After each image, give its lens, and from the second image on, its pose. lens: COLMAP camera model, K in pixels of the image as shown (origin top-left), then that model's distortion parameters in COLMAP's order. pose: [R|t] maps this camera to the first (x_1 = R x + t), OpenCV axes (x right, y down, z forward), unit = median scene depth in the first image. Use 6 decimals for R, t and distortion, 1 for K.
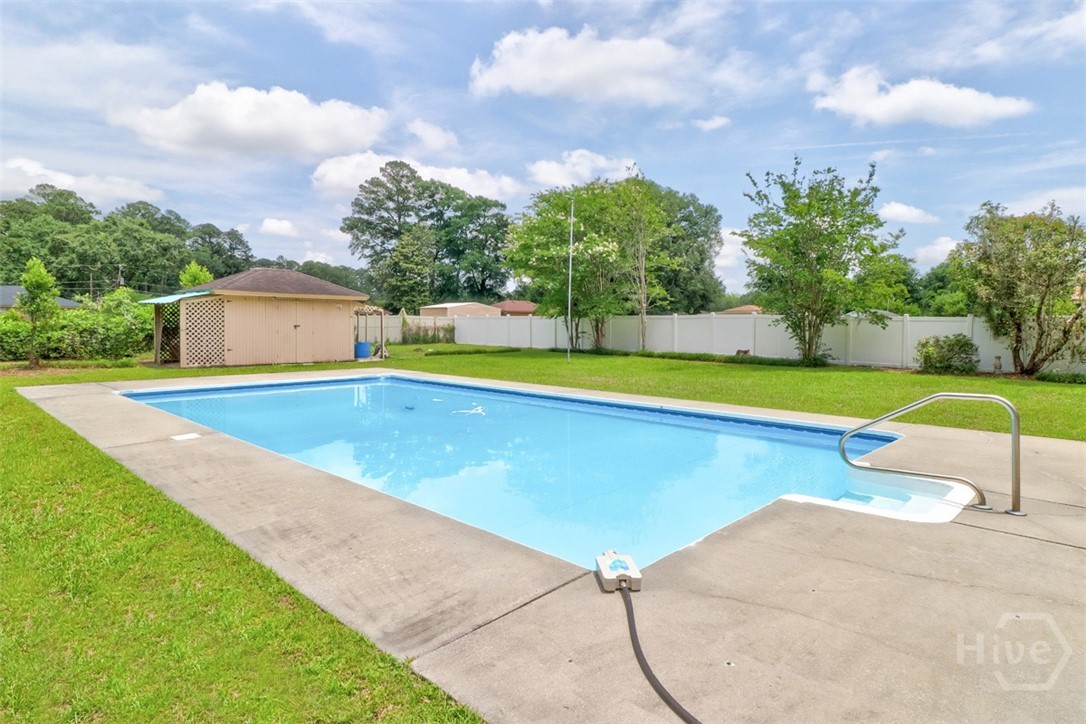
lens RADIAL K [[614.6, 0, 543.0], [0, 614.6, 362.0], [0, 0, 1]] dist [-0.005062, 0.000119]
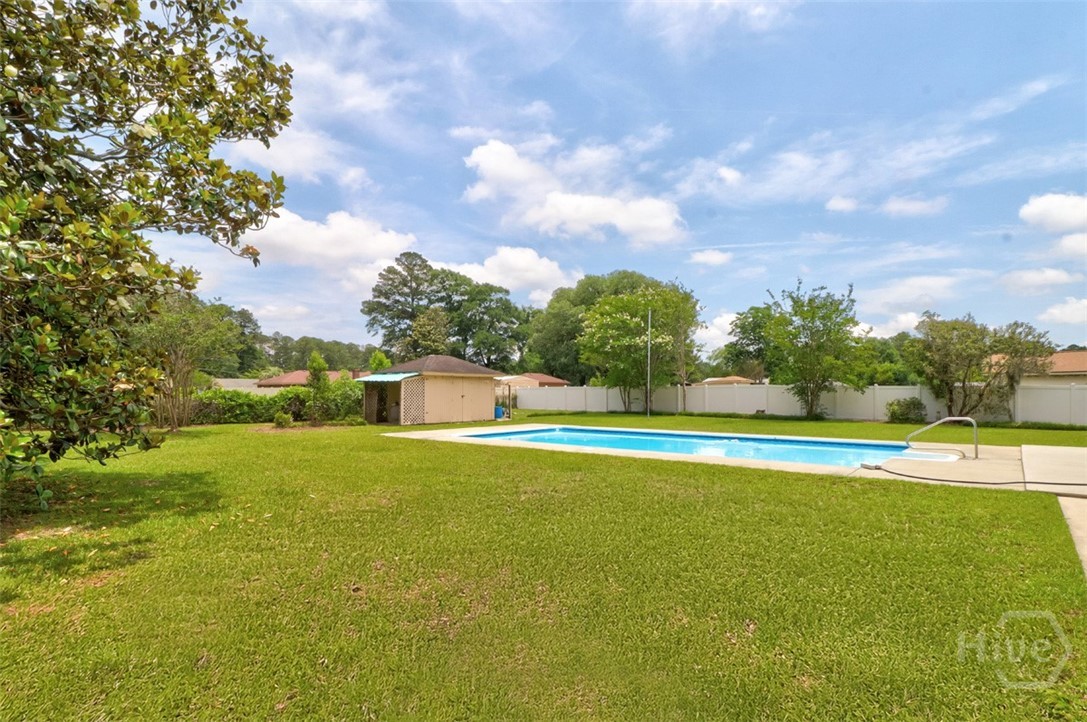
lens RADIAL K [[563.8, 0, 541.0], [0, 563.8, 409.0], [0, 0, 1]] dist [0.002771, -0.000633]
pose [[0.998626, -0.011303, 0.051170, -0.055542], [0.012921, 0.999423, -0.031403, 0.002816], [-0.050785, 0.032021, 0.998196, -0.062061]]
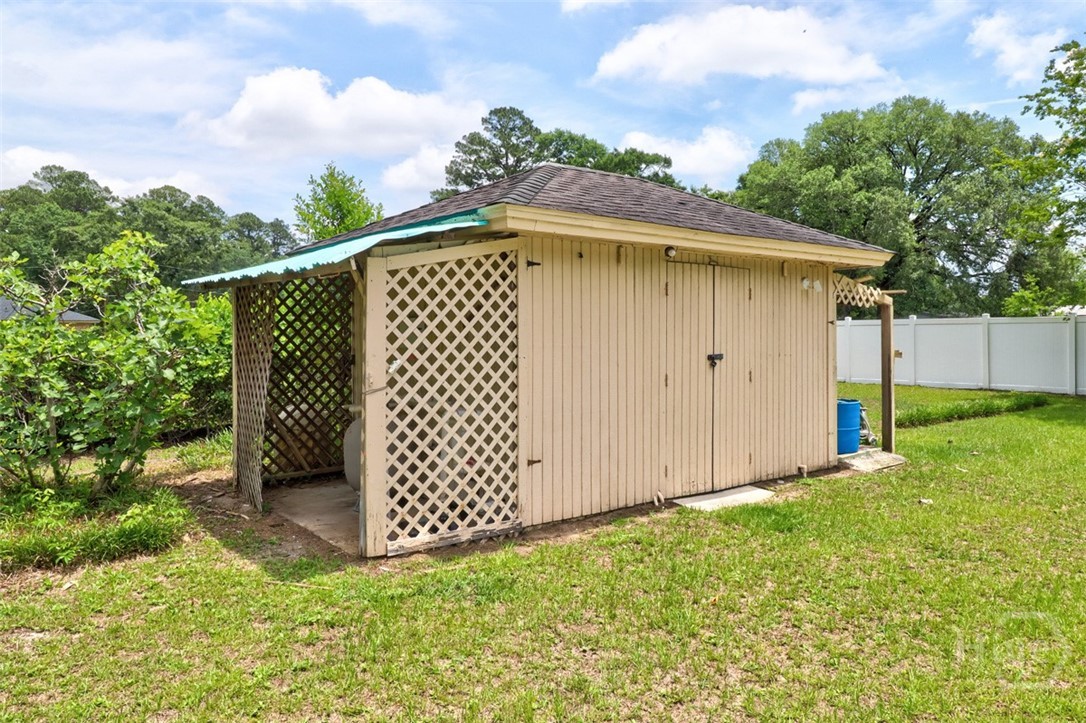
lens RADIAL K [[791.7, 0, 543.0], [0, 791.7, 361.5], [0, 0, 1]] dist [0.003228, 0.000677]
pose [[0.990898, -0.011395, -0.134131, -0.083265], [0.007461, 0.999528, -0.029800, -0.009051], [0.134407, 0.028528, 0.990515, 0.123153]]
